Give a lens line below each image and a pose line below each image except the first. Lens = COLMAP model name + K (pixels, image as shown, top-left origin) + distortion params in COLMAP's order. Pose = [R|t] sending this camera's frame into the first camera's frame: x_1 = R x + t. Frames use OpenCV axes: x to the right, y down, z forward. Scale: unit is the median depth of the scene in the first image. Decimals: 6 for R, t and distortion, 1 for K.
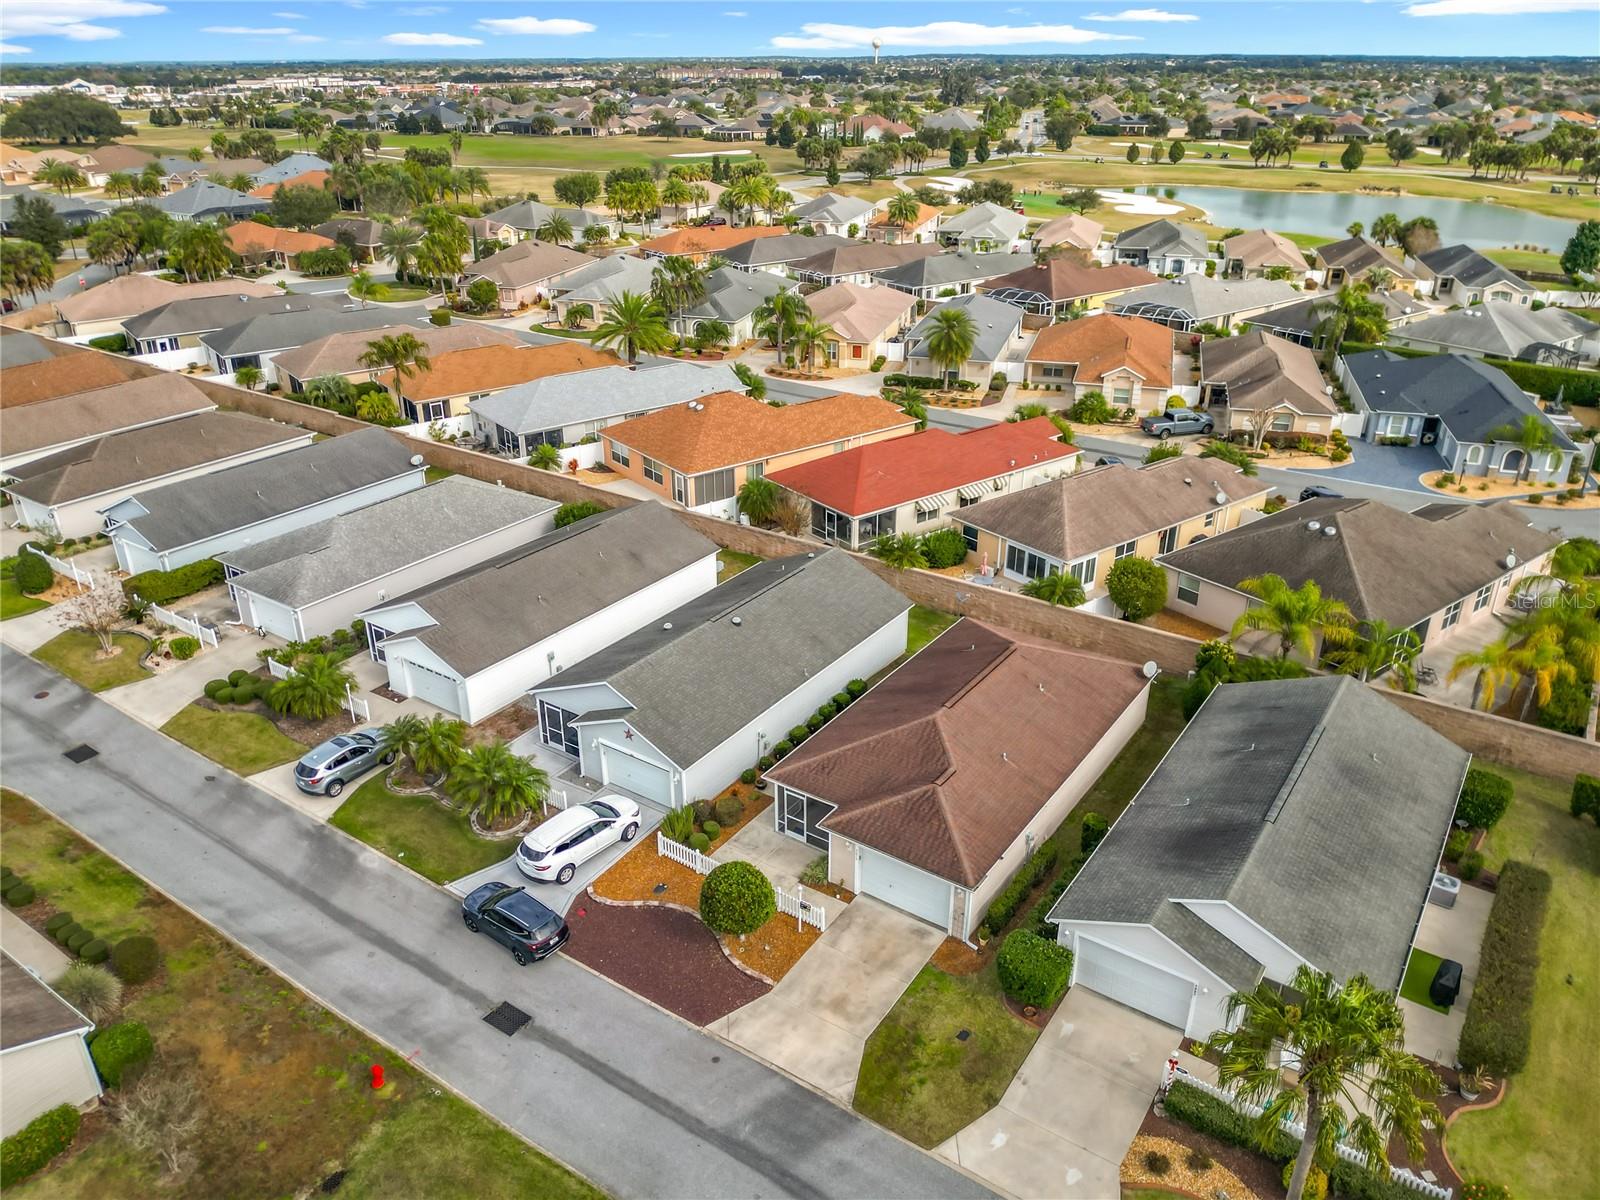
lens RADIAL K [[1164.2, 0, 800.0], [0, 1164.2, 600.0], [0, 0, 1]] dist [0.054125, -0.092926]
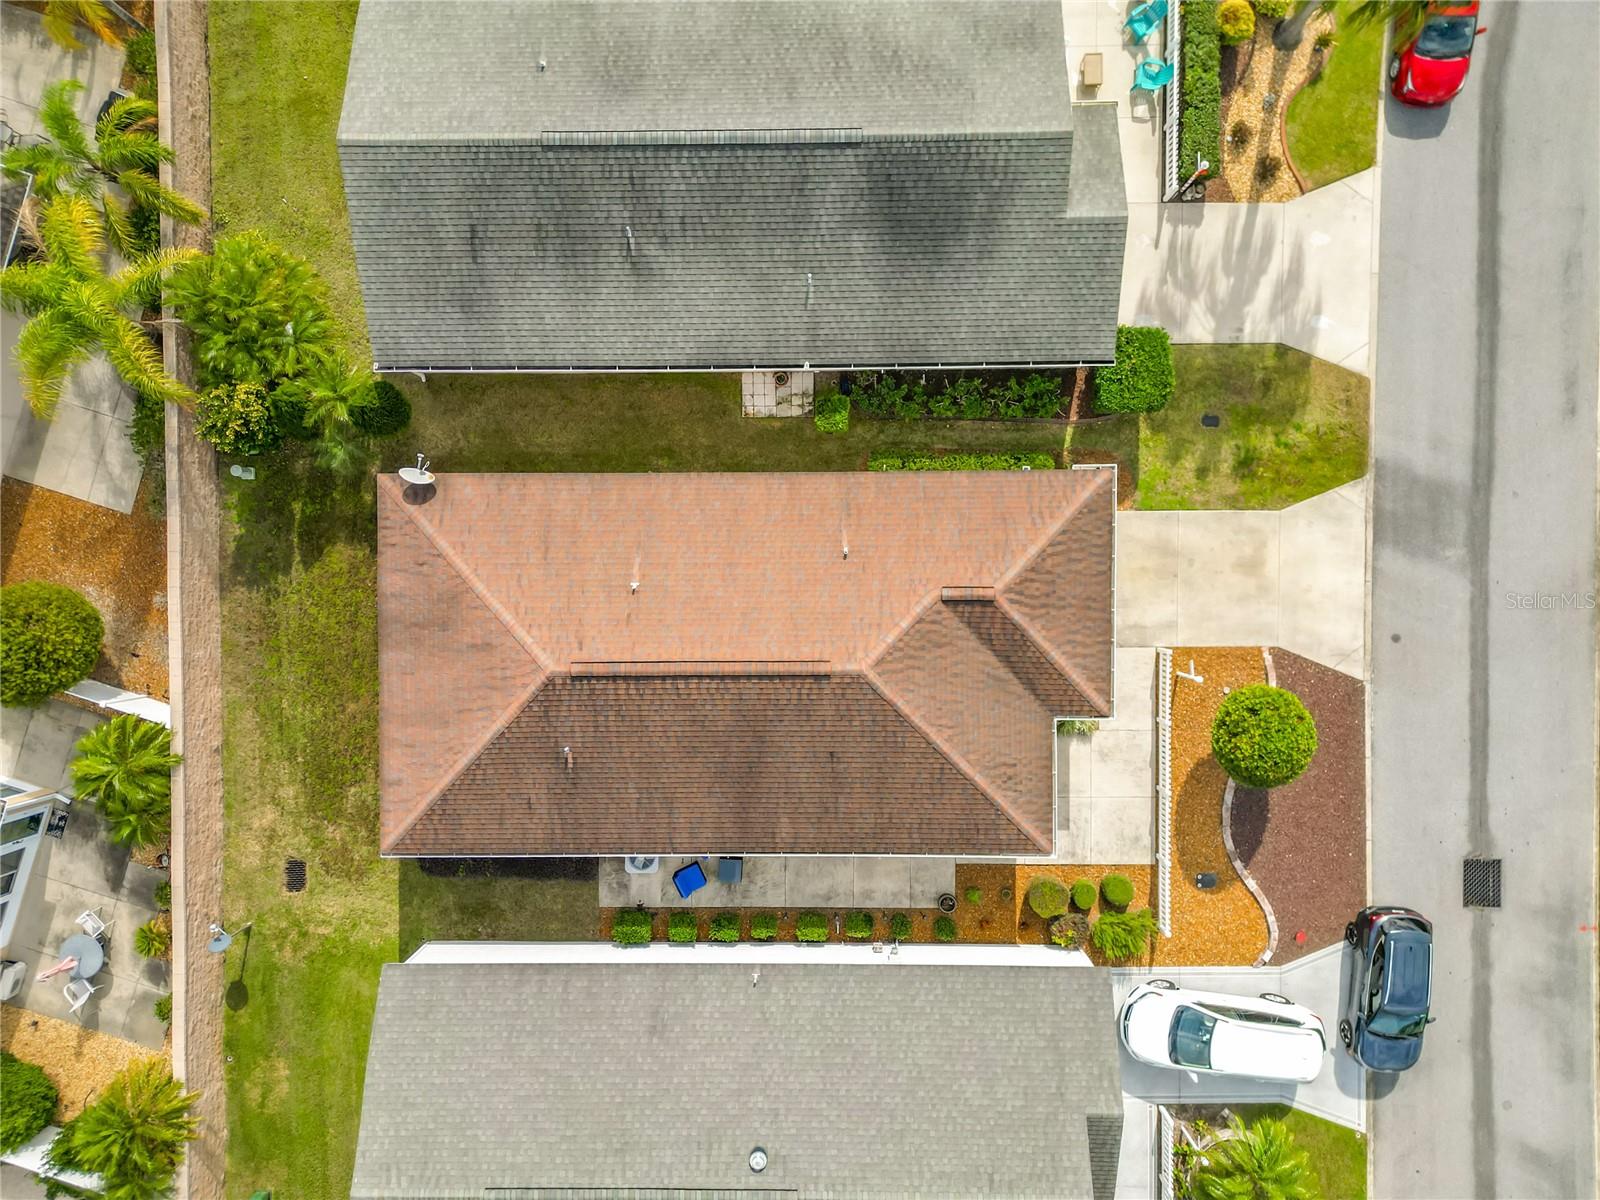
lens RADIAL K [[1142.2, 0, 800.0], [0, 1142.2, 600.0], [0, 0, 1]] dist [0.079333, -0.099011]
pose [[-0.568494, -0.822649, 0.007961, 0.082184], [0.379972, -0.253973, 0.889449, -0.224363], [-0.729682, 0.508671, 0.456965, 0.376840]]
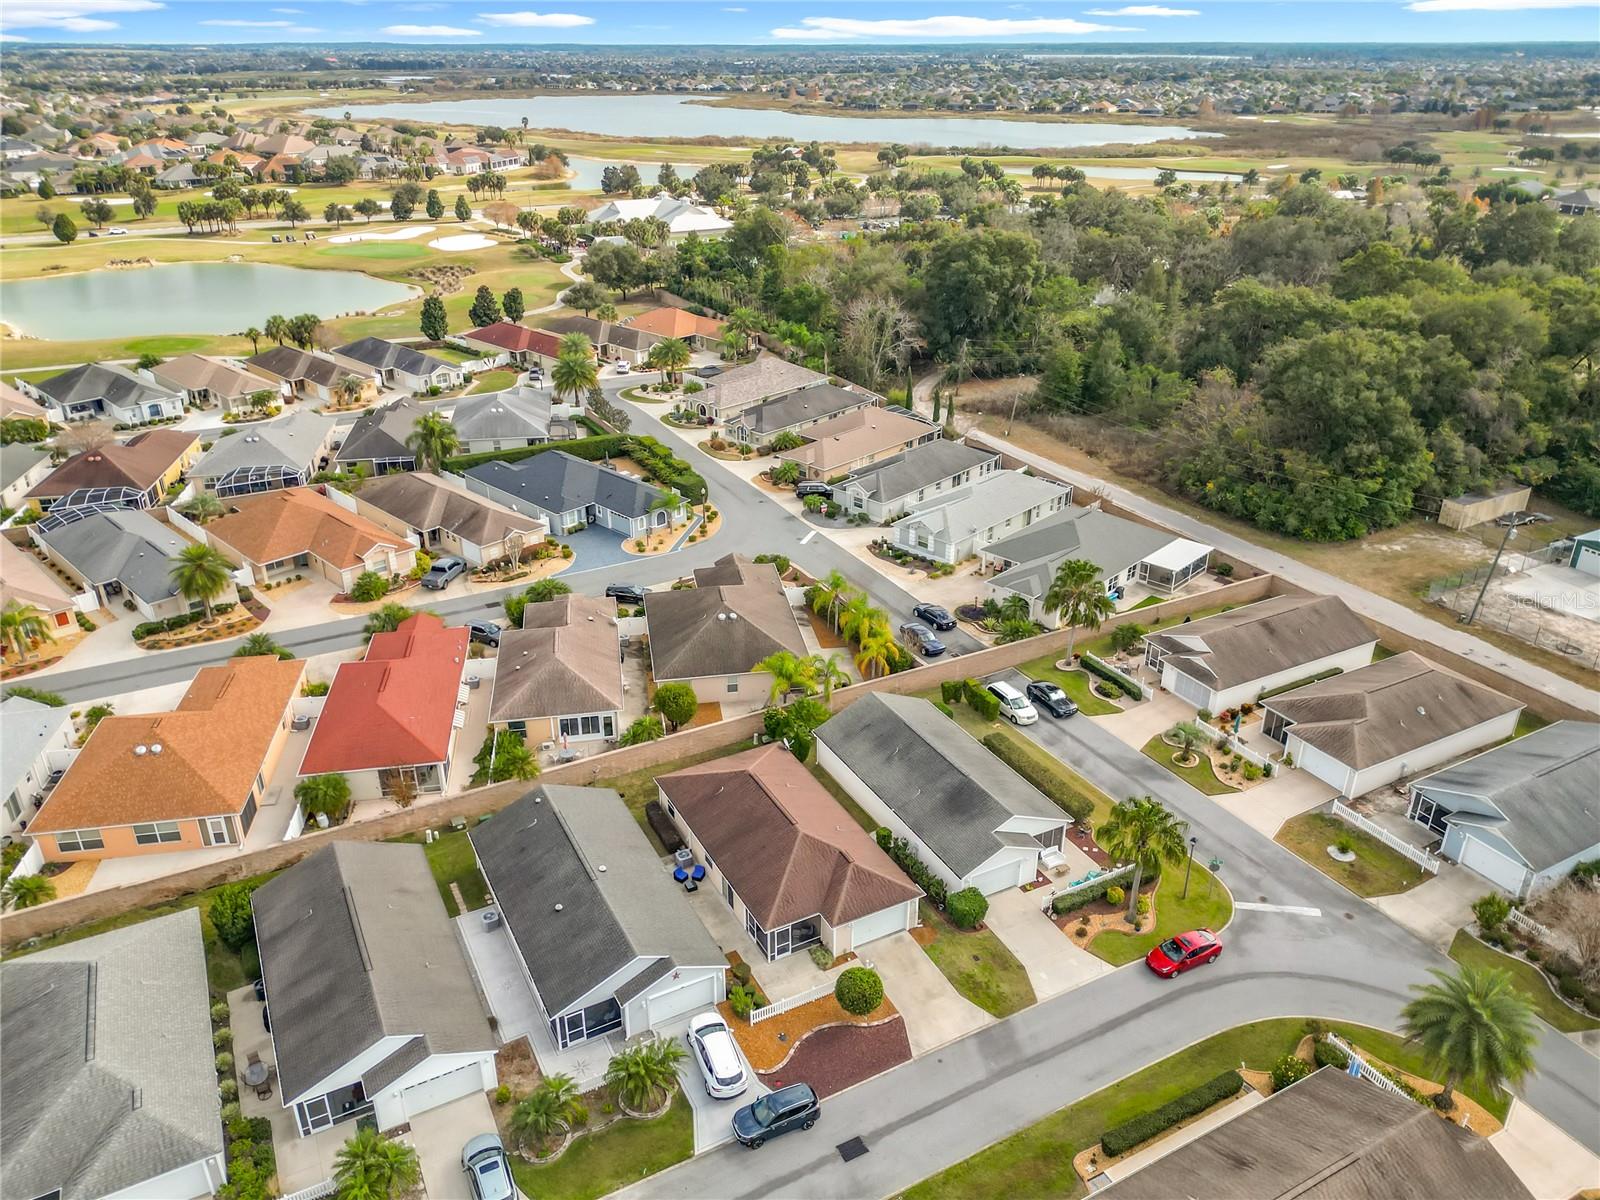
lens RADIAL K [[1142.2, 0, 800.0], [0, 1142.2, 600.0], [0, 0, 1]] dist [0.079333, -0.099011]
pose [[0.462573, -0.383586, 0.799305, -0.513167], [0.372487, 0.902213, 0.217406, -0.266761], [-0.804537, 0.197164, 0.560220, 0.039817]]
